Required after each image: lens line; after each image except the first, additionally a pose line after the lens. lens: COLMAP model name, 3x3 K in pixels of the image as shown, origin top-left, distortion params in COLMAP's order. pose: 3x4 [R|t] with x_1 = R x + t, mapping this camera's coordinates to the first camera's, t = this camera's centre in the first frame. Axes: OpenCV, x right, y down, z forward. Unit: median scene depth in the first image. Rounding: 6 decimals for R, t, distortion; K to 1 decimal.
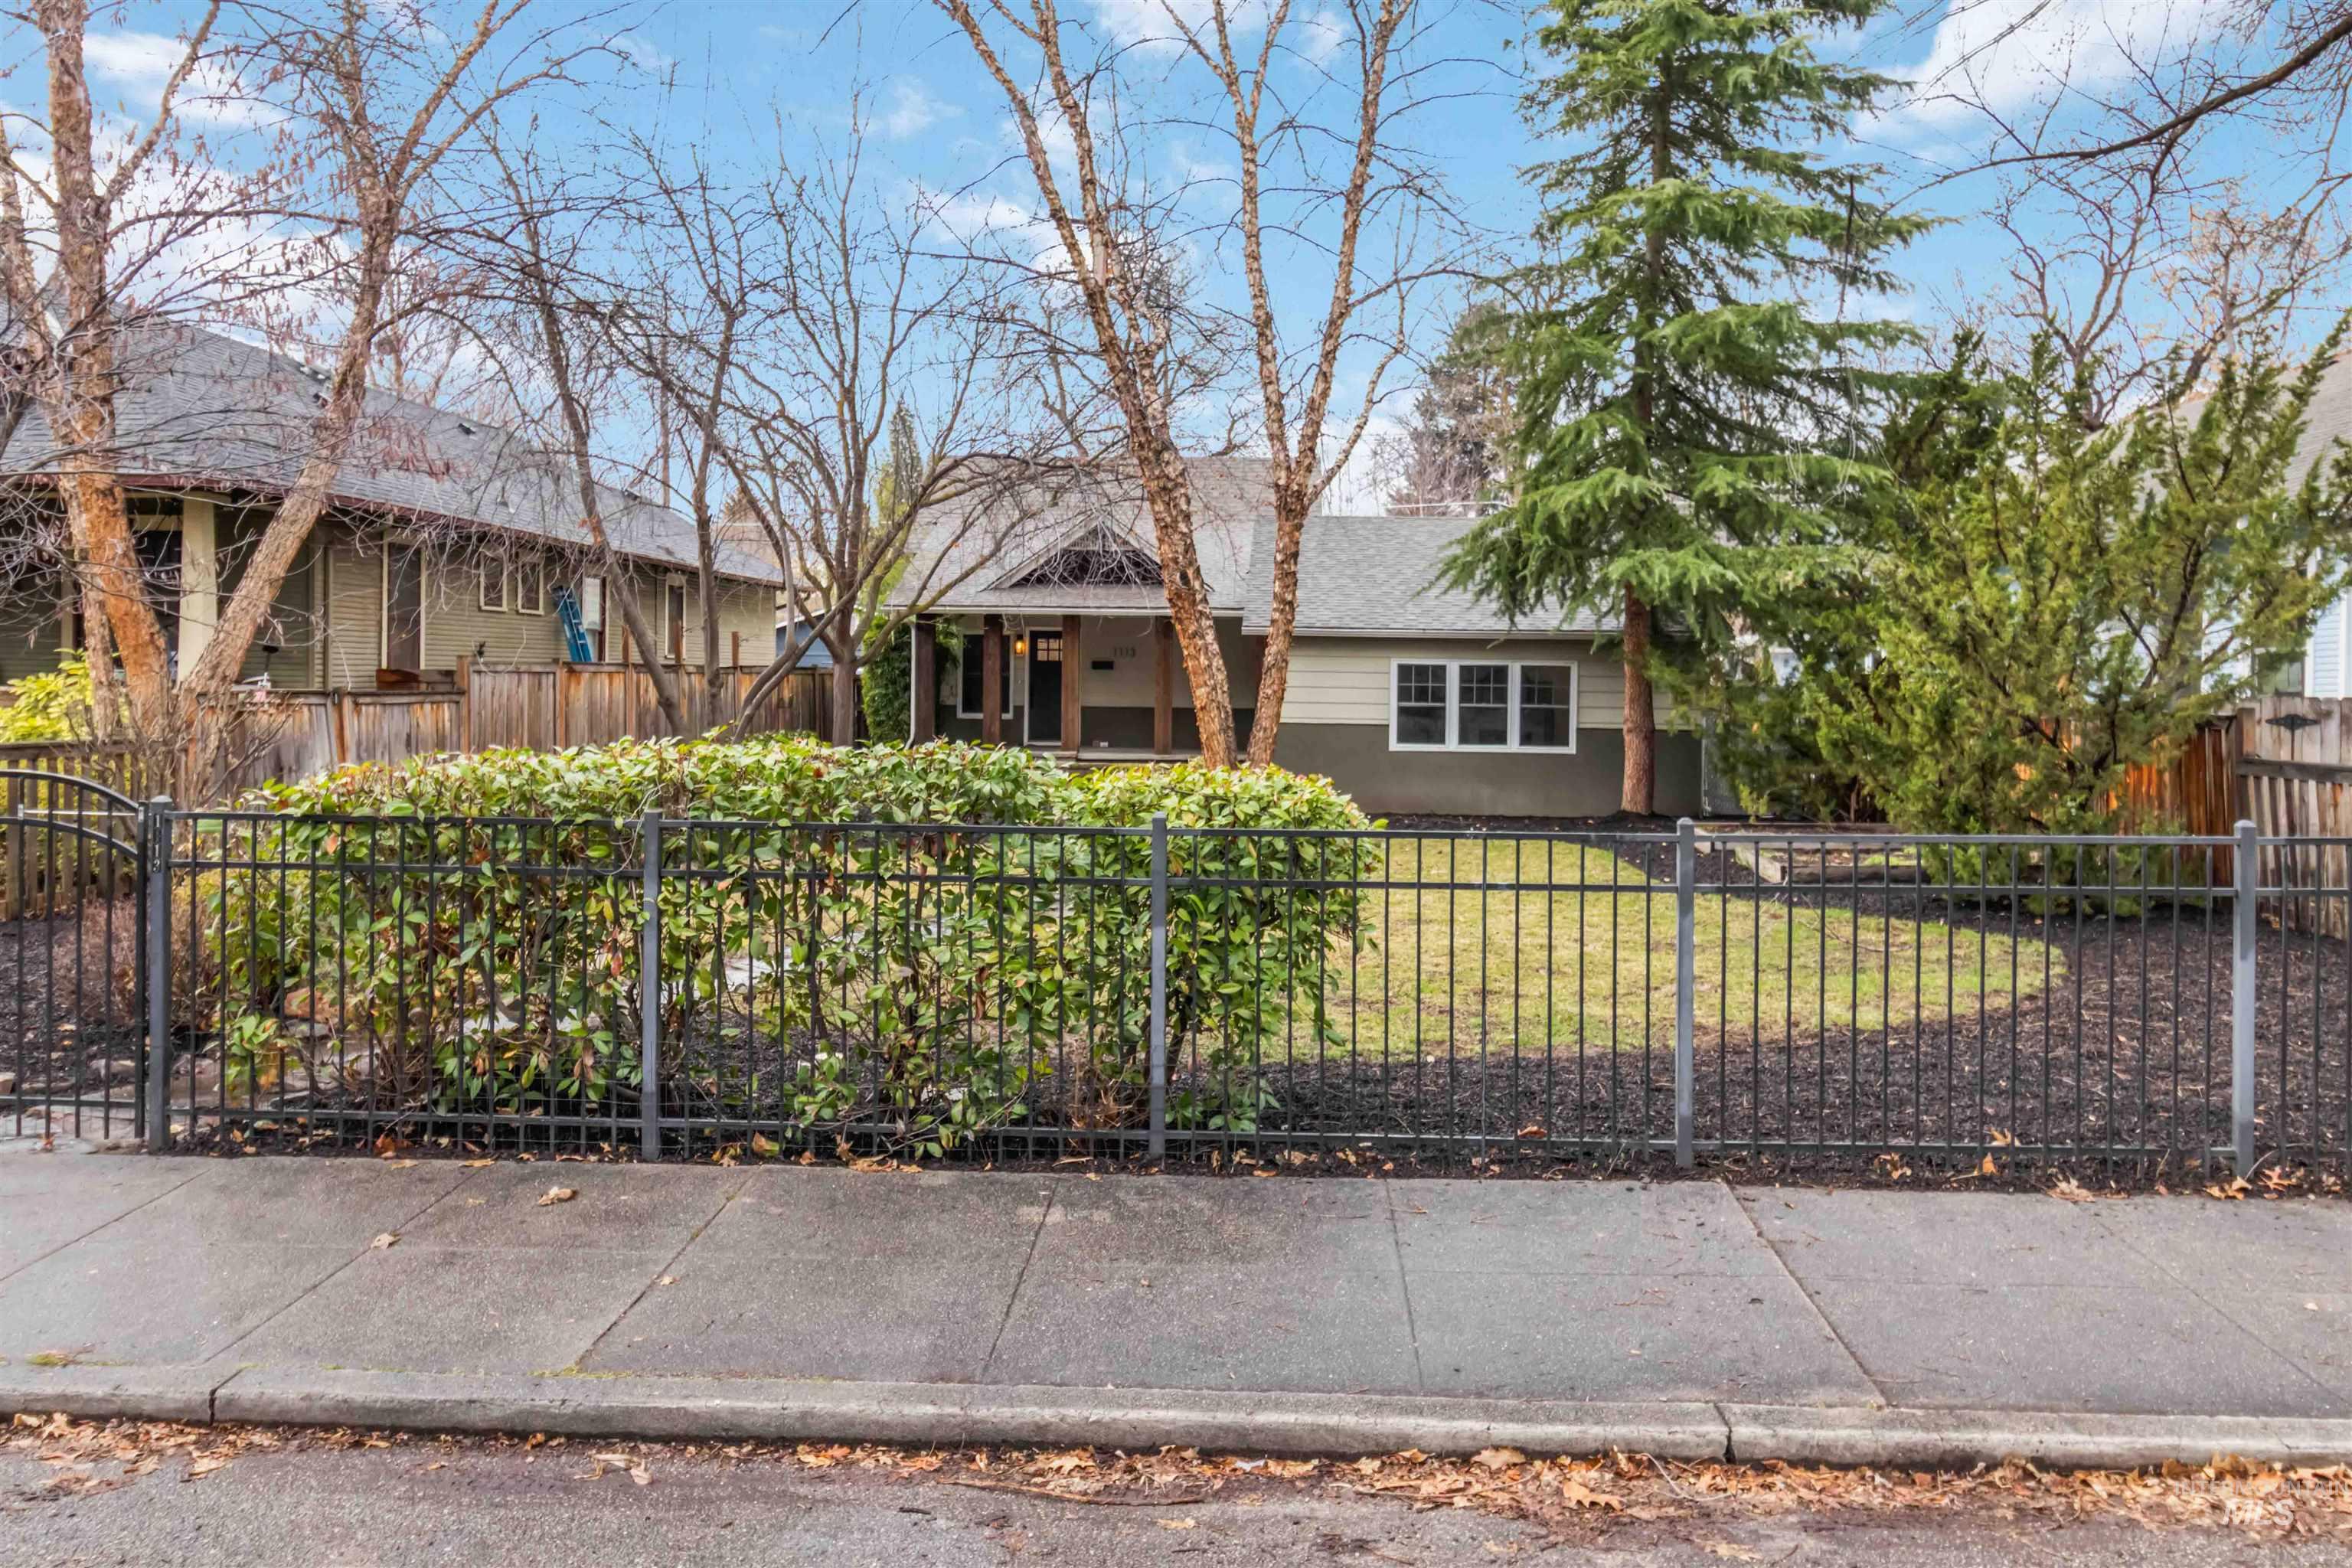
lens RADIAL K [[1853.2, 0, 1168.9], [0, 1853.2, 636.5], [0, 0, 1]] dist [0.004549, 0.002737]
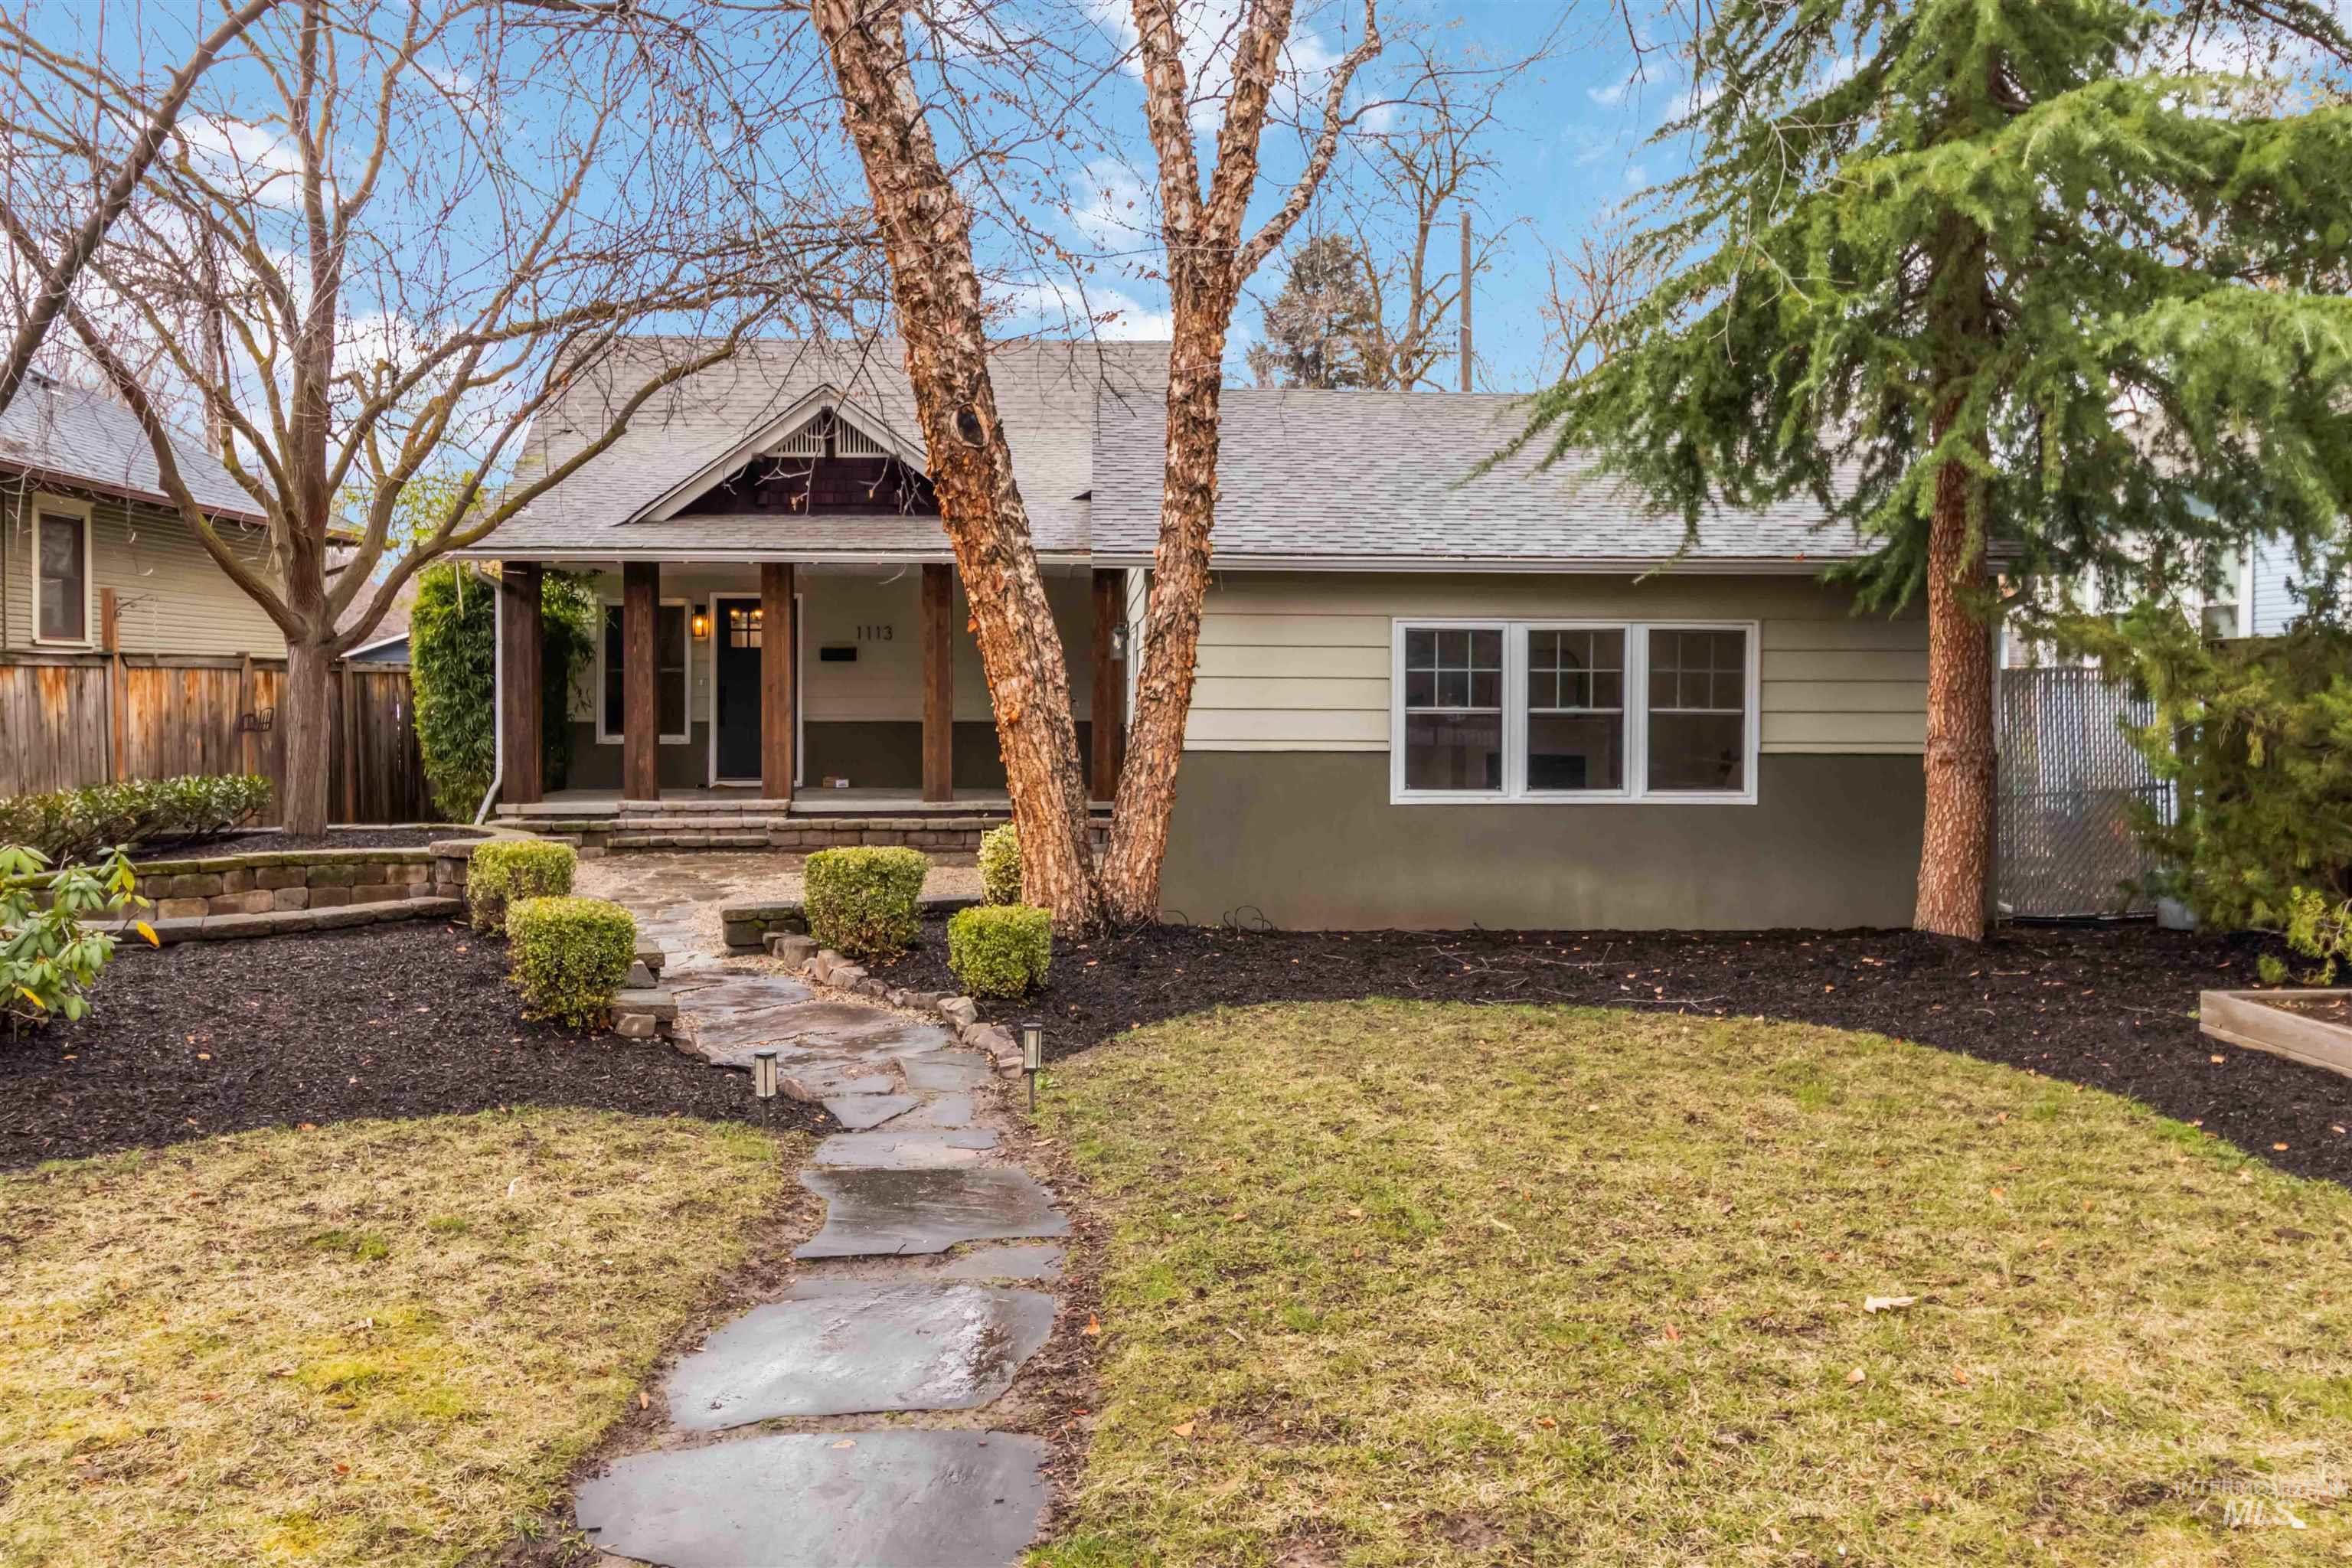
lens RADIAL K [[1874.6, 0, 1184.2], [0, 1874.6, 691.4], [0, 0, 1]] dist [-0.000500, 0.006724]
pose [[0.992732, -0.010393, 0.119899, 0.004773], [0.007584, 0.999687, 0.023860, 0.019150], [-0.120109, -0.022778, 0.992499, 0.513417]]
